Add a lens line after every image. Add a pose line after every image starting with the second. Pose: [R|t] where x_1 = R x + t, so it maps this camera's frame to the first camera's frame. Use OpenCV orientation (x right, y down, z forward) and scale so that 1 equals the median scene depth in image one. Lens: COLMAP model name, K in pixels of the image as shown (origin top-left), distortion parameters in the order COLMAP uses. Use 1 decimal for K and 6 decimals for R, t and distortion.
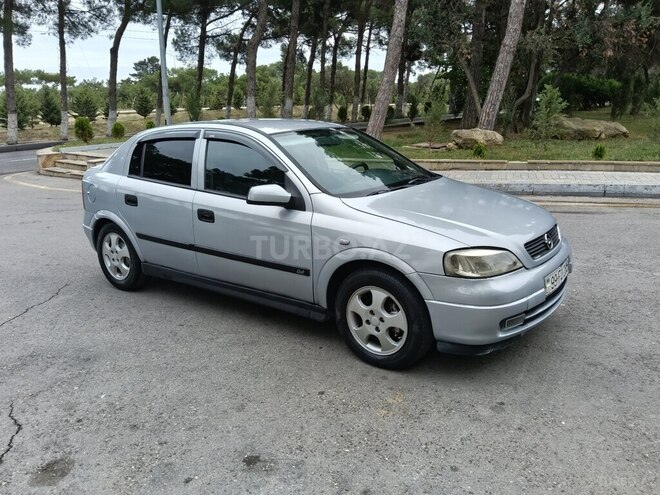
lens RADIAL K [[534.1, 0, 330.0], [0, 534.1, 247.5], [0, 0, 1]] dist [0.044139, -0.103682]
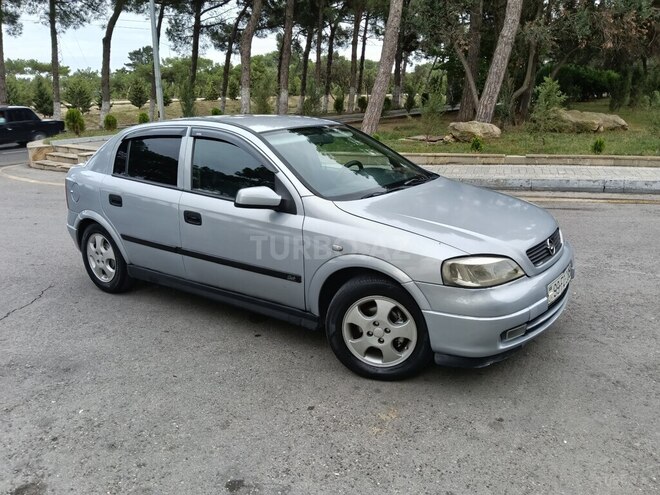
lens RADIAL K [[534.1, 0, 330.0], [0, 534.1, 247.5], [0, 0, 1]] dist [0.044139, -0.103682]
pose [[0.999981, -0.000094, 0.006117, 0.007304], [-0.000010, 0.999857, 0.016898, -0.018294], [-0.006118, -0.016898, 0.999839, 0.034315]]
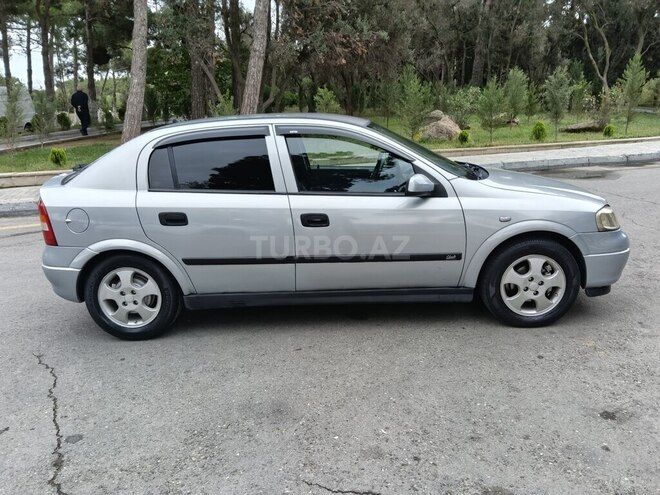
lens RADIAL K [[535.5, 0, 328.3], [0, 535.5, 249.5], [0, 0, 1]] dist [0.037181, -0.103790]
pose [[0.812721, -0.159558, 0.560380, -0.592672], [0.165541, 0.985372, 0.040481, -0.035848], [-0.558642, 0.059866, 0.827245, 0.208682]]
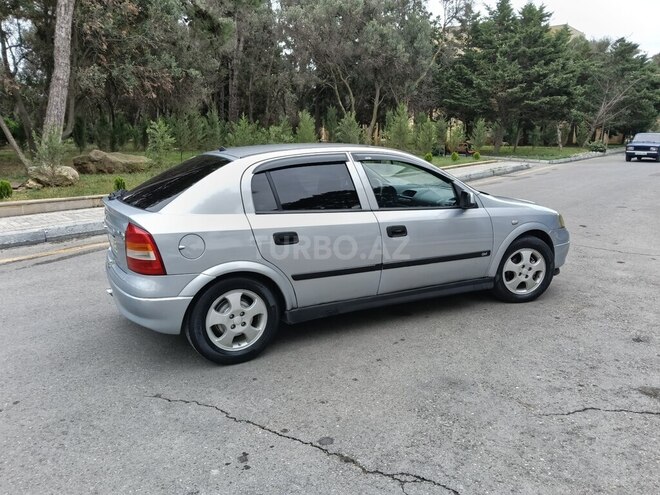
lens RADIAL K [[534.1, 0, 330.0], [0, 534.1, 247.5], [0, 0, 1]] dist [0.044139, -0.103682]
pose [[0.441177, -0.166939, 0.881757, -1.008430], [0.229303, 0.970900, 0.069087, -0.108346], [-0.867631, 0.171710, 0.466618, 0.516318]]
